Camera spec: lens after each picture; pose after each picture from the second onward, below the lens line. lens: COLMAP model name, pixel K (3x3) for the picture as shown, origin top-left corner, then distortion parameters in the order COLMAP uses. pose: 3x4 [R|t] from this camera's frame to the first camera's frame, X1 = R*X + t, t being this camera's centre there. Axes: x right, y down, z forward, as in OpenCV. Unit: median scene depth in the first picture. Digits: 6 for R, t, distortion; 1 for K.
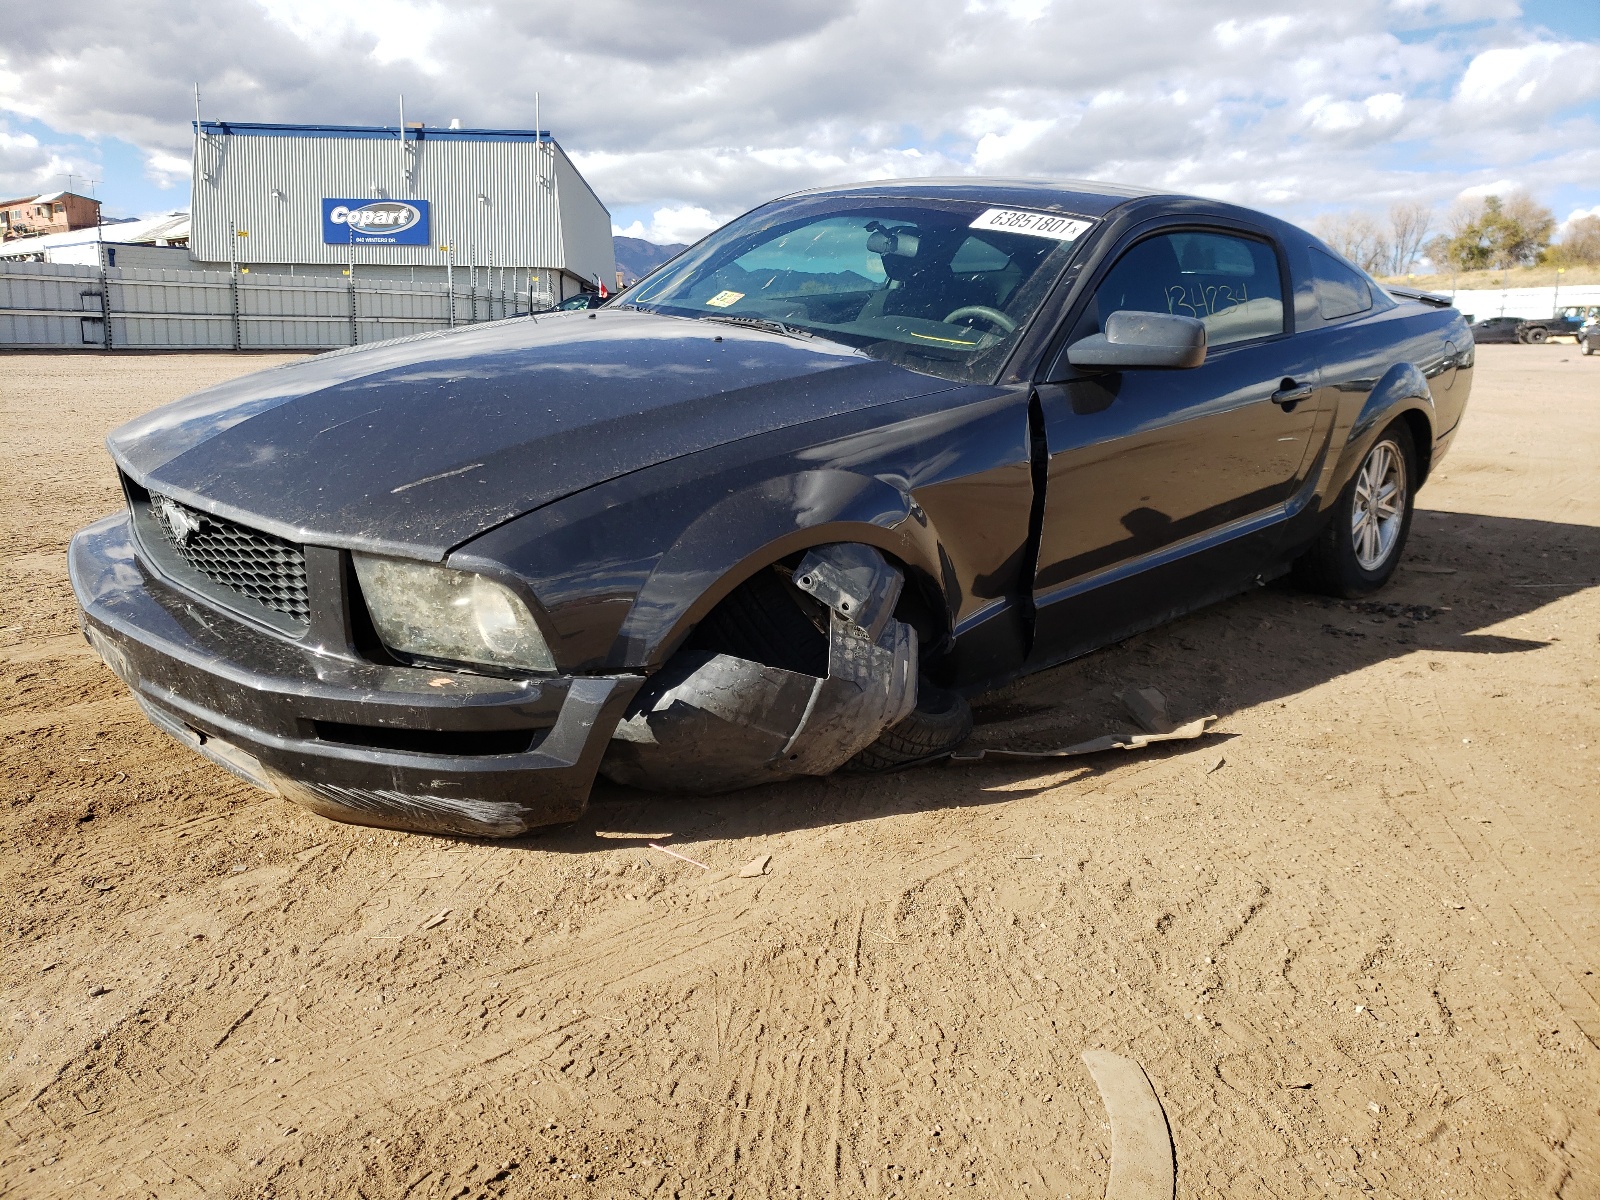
lens RADIAL K [[1242.2, 0, 800.2], [0, 1242.2, 594.9], [0, 0, 1]] dist [-0.001821, -0.006641]
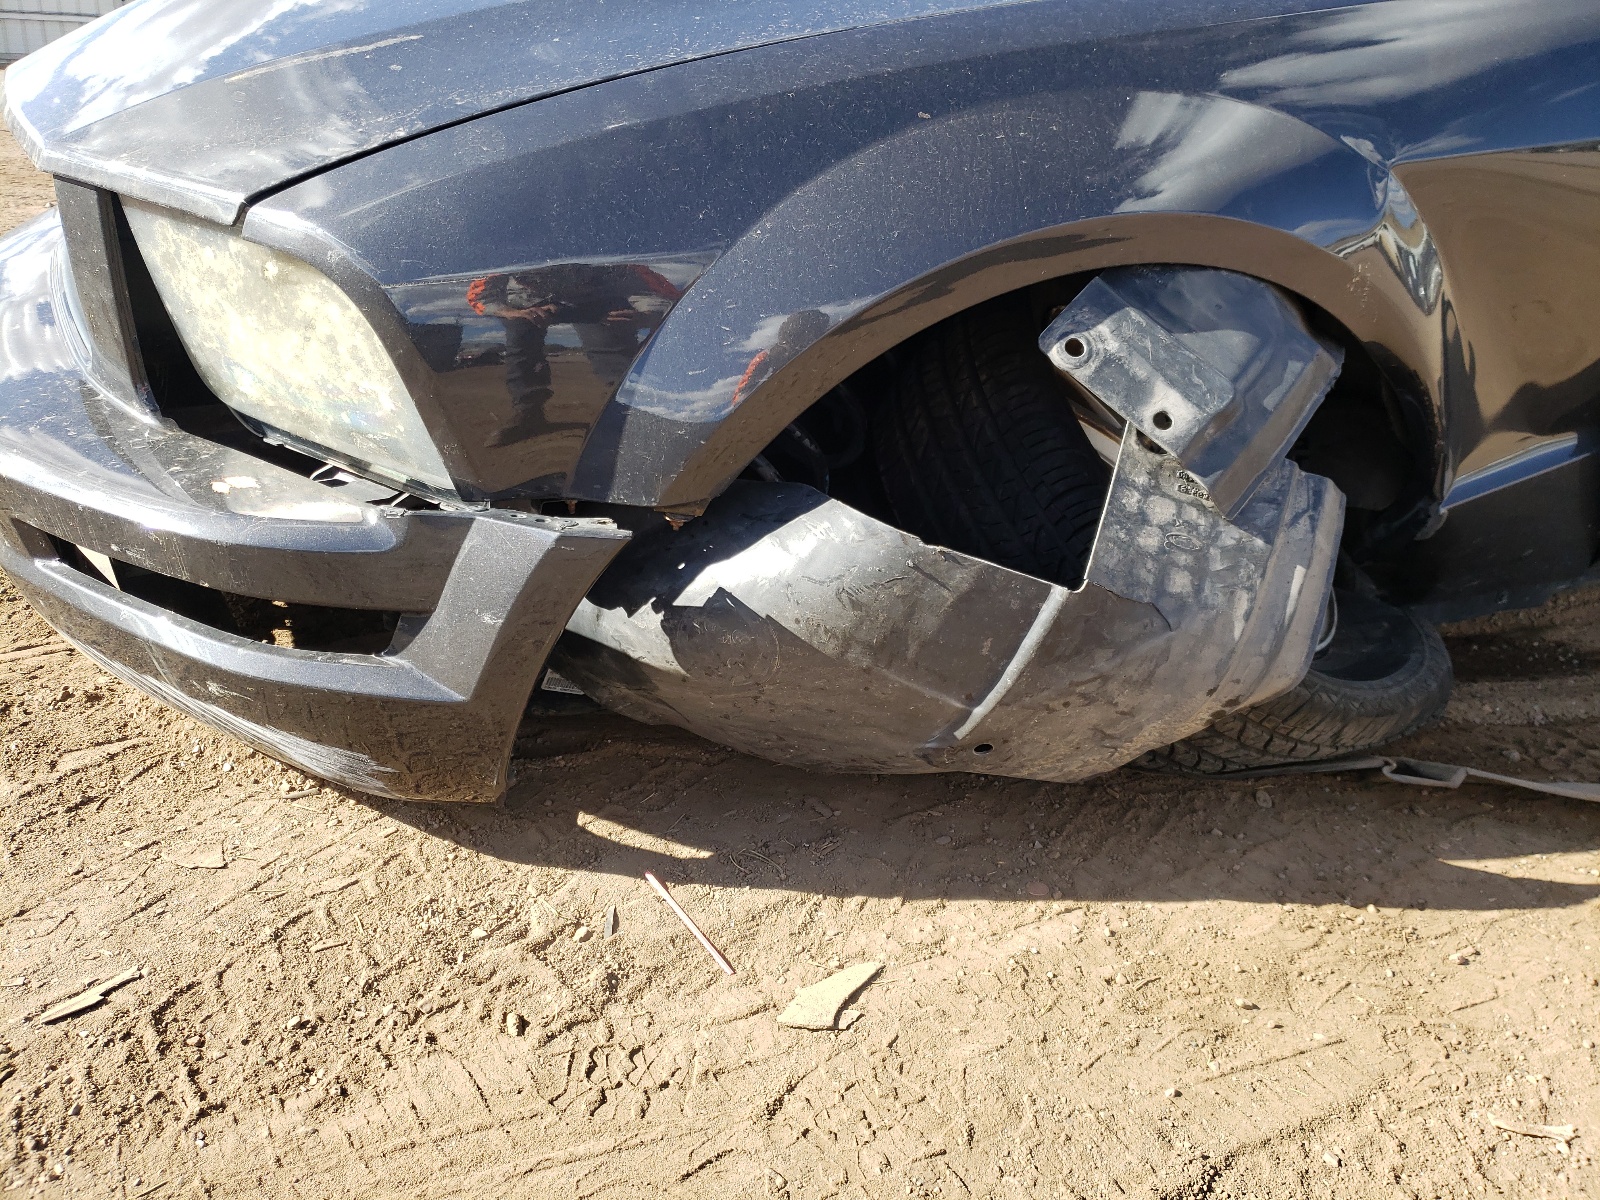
lens RADIAL K [[1242.2, 0, 800.2], [0, 1242.2, 594.9], [0, 0, 1]] dist [-0.001821, -0.006641]
pose [[0.927840, 0.159975, -0.336928, 0.073623], [-0.097841, 0.976106, 0.194022, -0.002339], [0.359916, -0.147056, 0.921322, 0.571581]]
